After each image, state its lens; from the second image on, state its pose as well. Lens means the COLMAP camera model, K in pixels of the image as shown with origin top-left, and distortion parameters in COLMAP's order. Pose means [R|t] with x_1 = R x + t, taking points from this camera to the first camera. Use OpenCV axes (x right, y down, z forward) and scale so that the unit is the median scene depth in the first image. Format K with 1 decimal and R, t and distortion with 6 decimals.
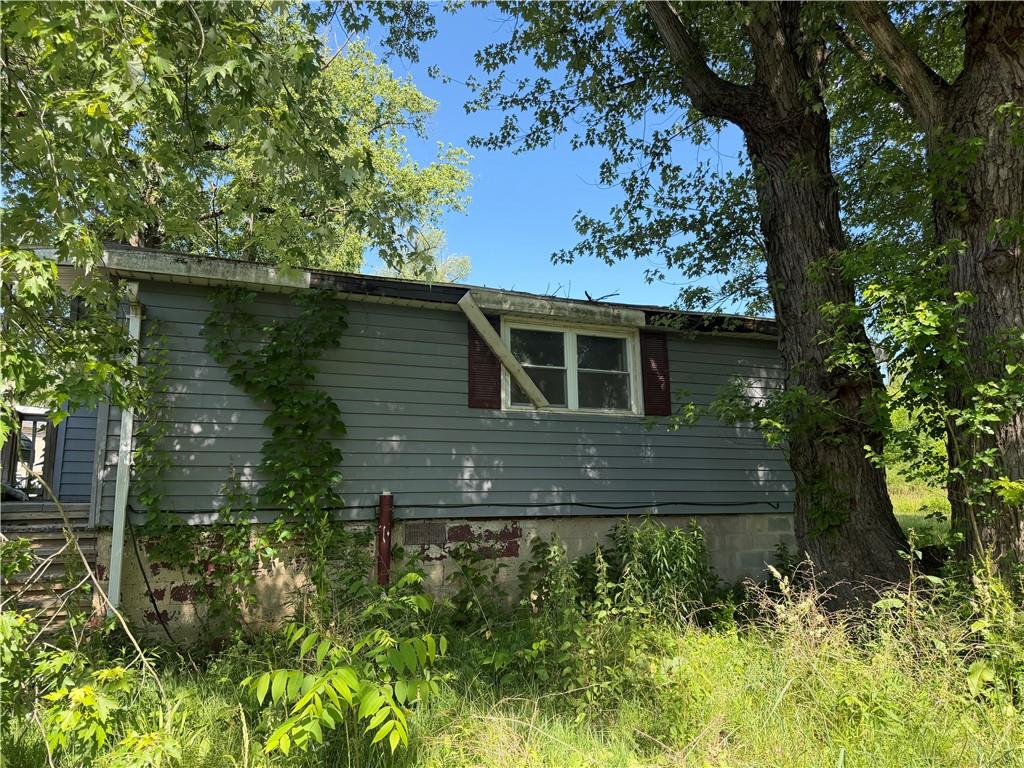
lens RADIAL K [[719.8, 0, 512.0], [0, 719.8, 384.0], [0, 0, 1]] dist [0.004314, -0.004595]
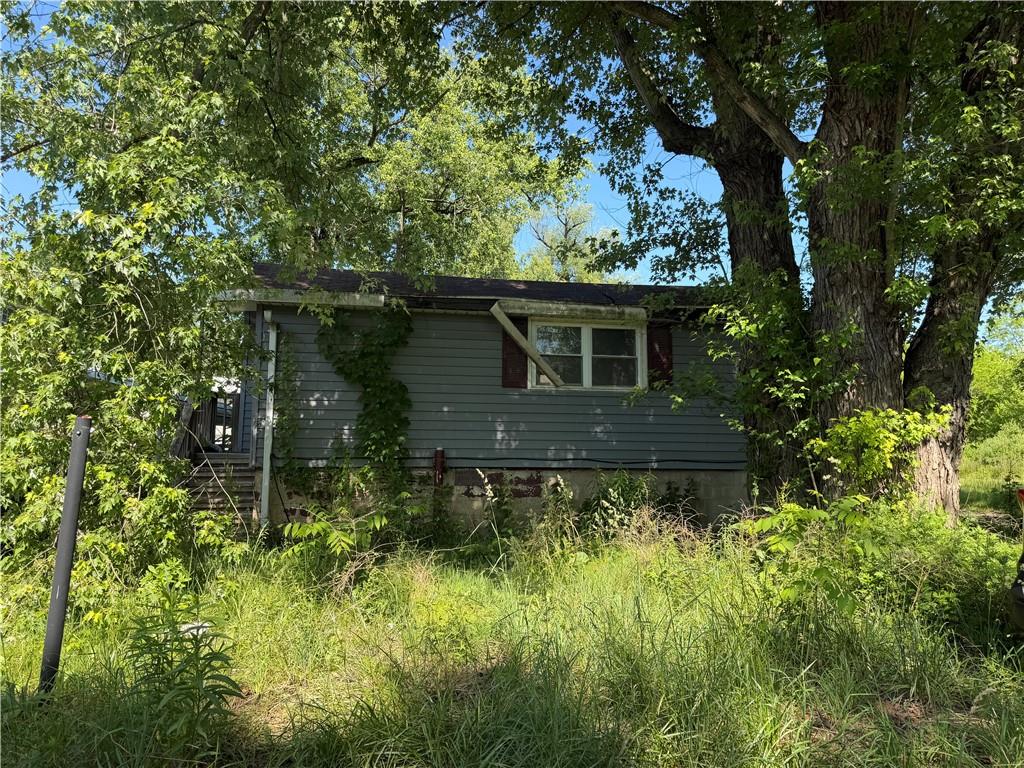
lens RADIAL K [[732.7, 0, 513.5], [0, 732.7, 386.5], [0, 0, 1]] dist [0.061517, -0.053818]
pose [[0.969059, -0.008929, -0.246667, 0.309556], [0.020789, 0.998747, 0.045520, -0.031397], [0.245952, -0.049240, 0.968031, -0.341133]]
